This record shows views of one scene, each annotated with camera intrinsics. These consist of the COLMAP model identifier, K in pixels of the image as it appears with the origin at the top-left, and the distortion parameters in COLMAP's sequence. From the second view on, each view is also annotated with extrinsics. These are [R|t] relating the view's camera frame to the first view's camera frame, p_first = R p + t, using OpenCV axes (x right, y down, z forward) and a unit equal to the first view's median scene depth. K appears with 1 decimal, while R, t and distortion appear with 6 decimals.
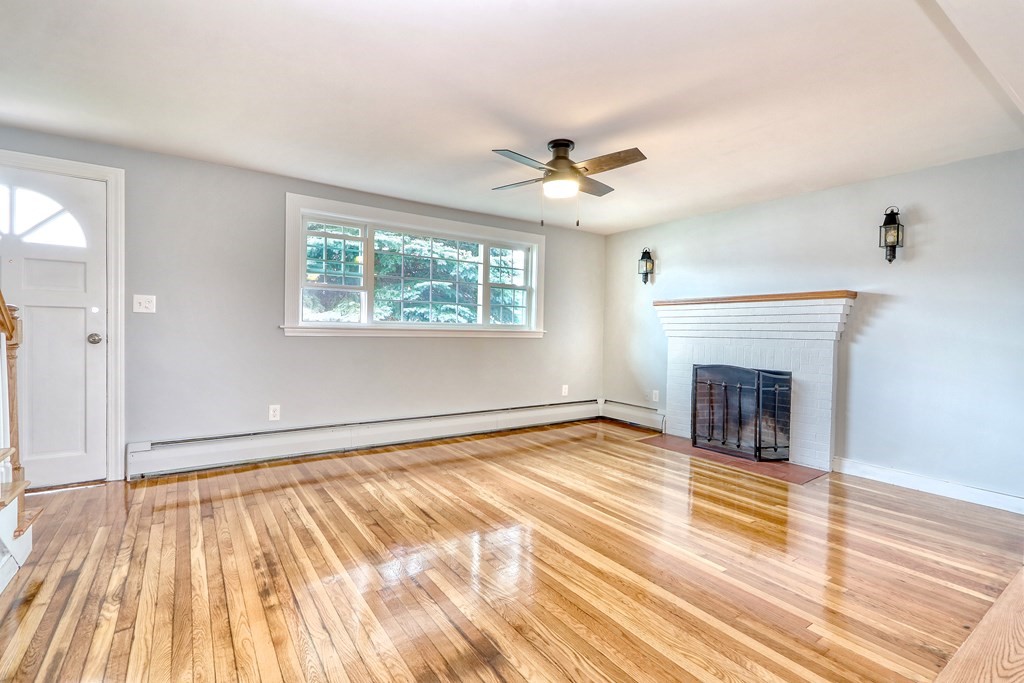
lens RADIAL K [[465.7, 0, 512.0], [0, 465.7, 341.5], [0, 0, 1]] dist [0.001399, -0.000262]
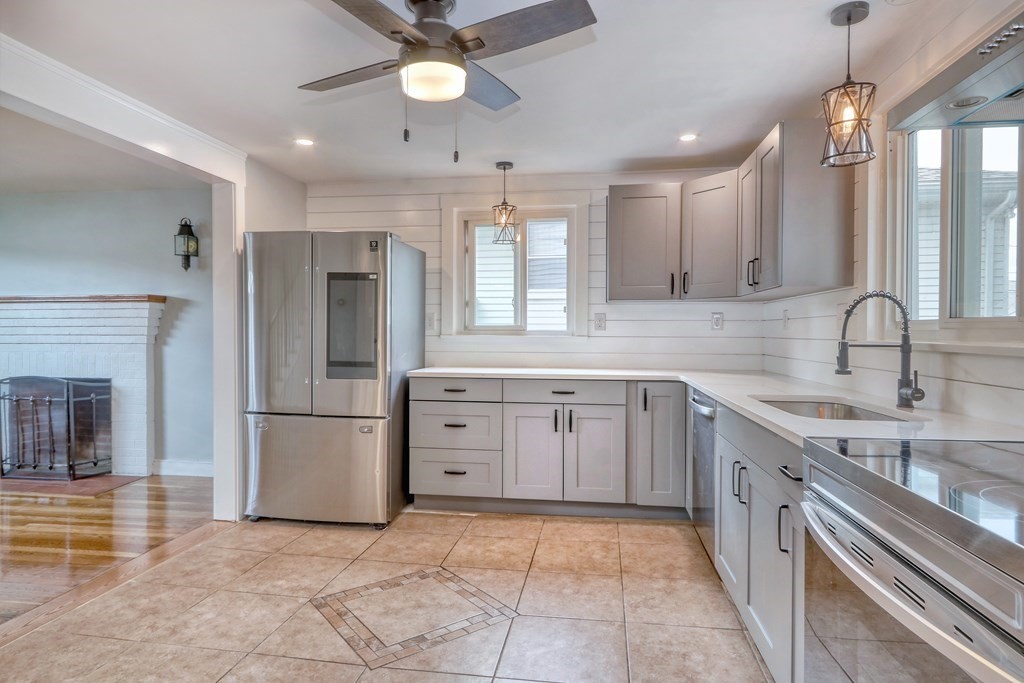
lens RADIAL K [[577.8, 0, 513.4], [0, 577.8, 337.3], [0, 0, 1]] dist [0.003102, 0.000224]
pose [[0.678209, -0.027046, 0.734371, 0.309653], [0.027665, 0.999554, 0.011262, -0.008899], [-0.734348, 0.012678, 0.678655, -0.411885]]
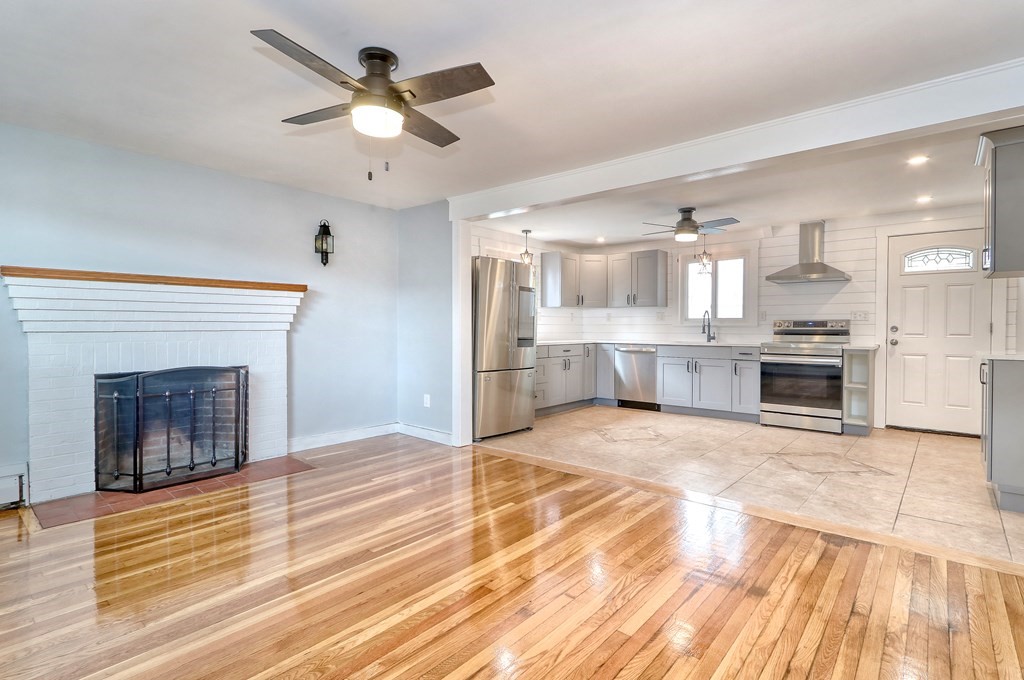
lens RADIAL K [[492.4, 0, 513.6], [0, 492.4, 333.5], [0, 0, 1]] dist [0.000270, -0.000345]
pose [[-0.256552, -0.031483, 0.966017, -0.515844], [0.015479, 0.999207, 0.036675, -0.028603], [-0.966406, 0.024362, -0.255862, 0.774981]]
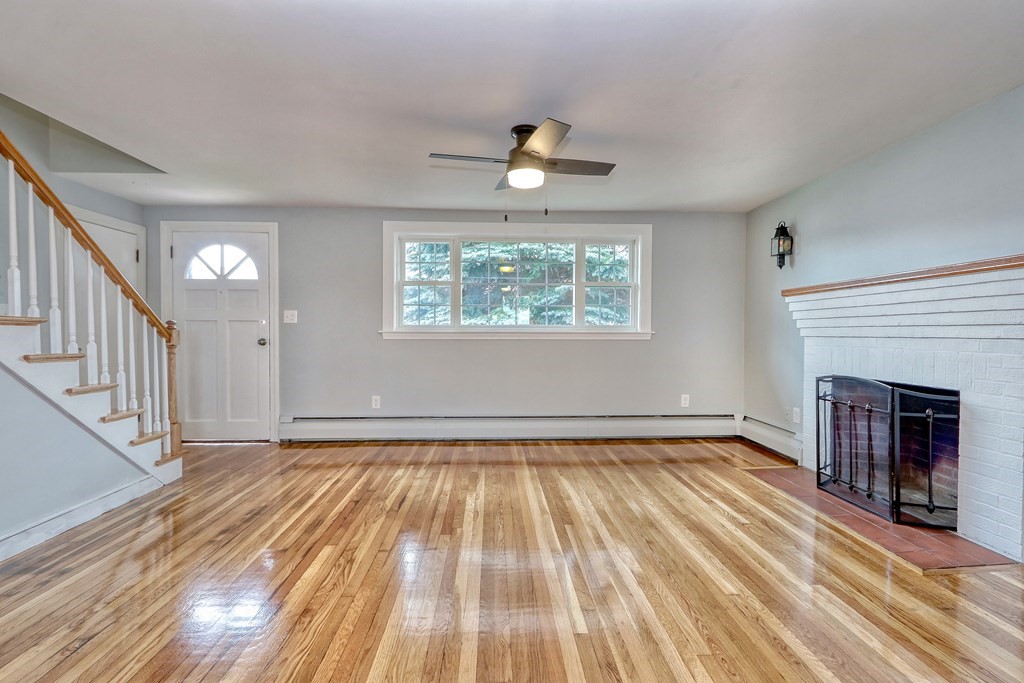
lens RADIAL K [[466.4, 0, 512.8], [0, 466.4, 339.9], [0, 0, 1]] dist [-0.001461, -0.000794]
pose [[0.846916, -0.006849, -0.531682, 0.445958], [0.000727, 0.999931, -0.011723, 0.004262], [0.531726, 0.009542, 0.846863, 0.155009]]
